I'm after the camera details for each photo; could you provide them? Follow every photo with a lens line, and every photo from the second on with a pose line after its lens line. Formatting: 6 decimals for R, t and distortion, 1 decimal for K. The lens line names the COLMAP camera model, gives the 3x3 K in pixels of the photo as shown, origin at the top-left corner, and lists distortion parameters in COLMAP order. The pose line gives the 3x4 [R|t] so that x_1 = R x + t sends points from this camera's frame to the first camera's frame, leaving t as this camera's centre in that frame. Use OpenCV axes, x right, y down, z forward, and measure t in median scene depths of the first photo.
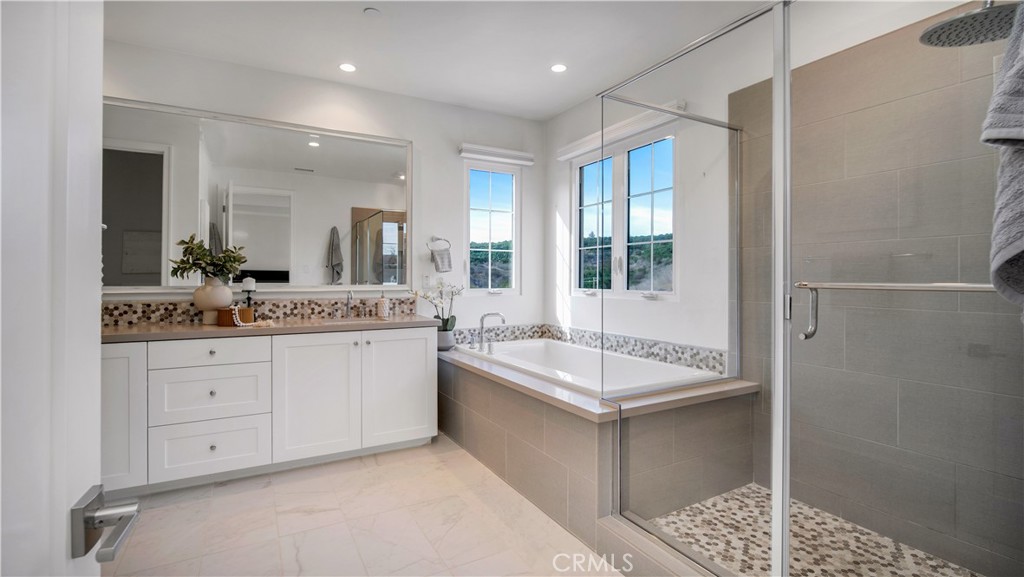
lens RADIAL K [[456.6, 0, 507.8], [0, 456.6, 279.0], [0, 0, 1]] dist [-0.009552, 0.000840]
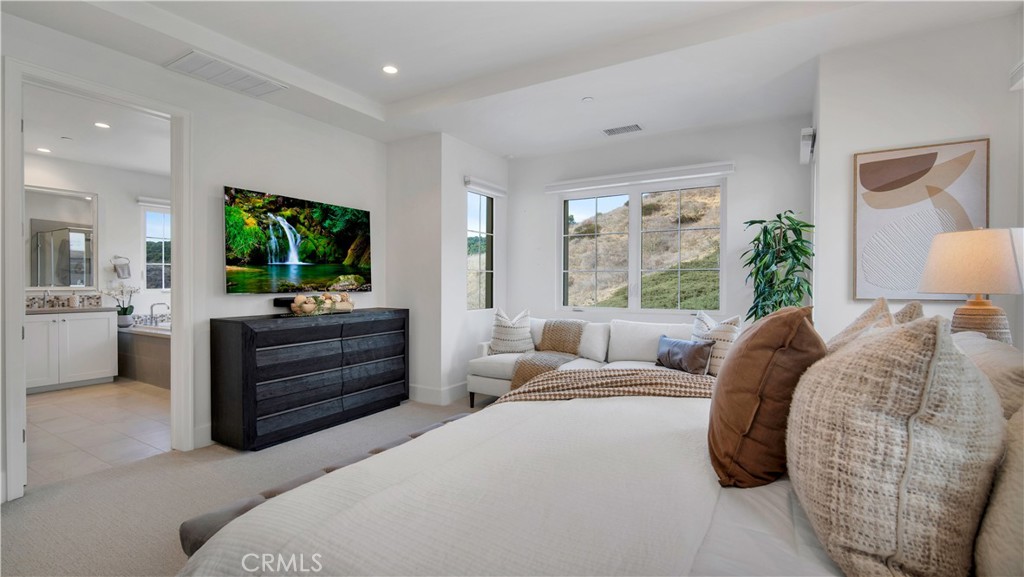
lens RADIAL K [[456.6, 0, 502.8], [0, 456.6, 287.5], [0, 0, 1]] dist [-0.009552, 0.000840]
pose [[0.872582, -0.002403, 0.488462, 0.252773], [-0.003686, 0.999927, 0.011503, -0.007381], [-0.488454, -0.011838, 0.872510, -1.080439]]
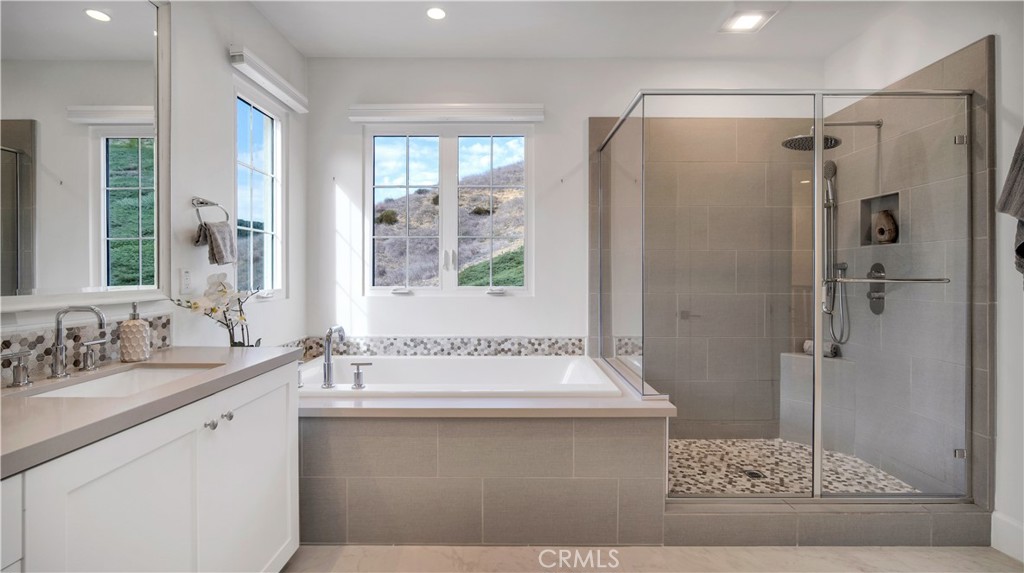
lens RADIAL K [[456.6, 0, 506.6], [0, 456.6, 277.0], [0, 0, 1]] dist [-0.009552, 0.000840]
pose [[0.496645, -0.010012, 0.867896, -0.488313], [-0.000585, 0.999929, 0.011870, -0.007036], [-0.867954, -0.006403, 0.496604, 0.450076]]
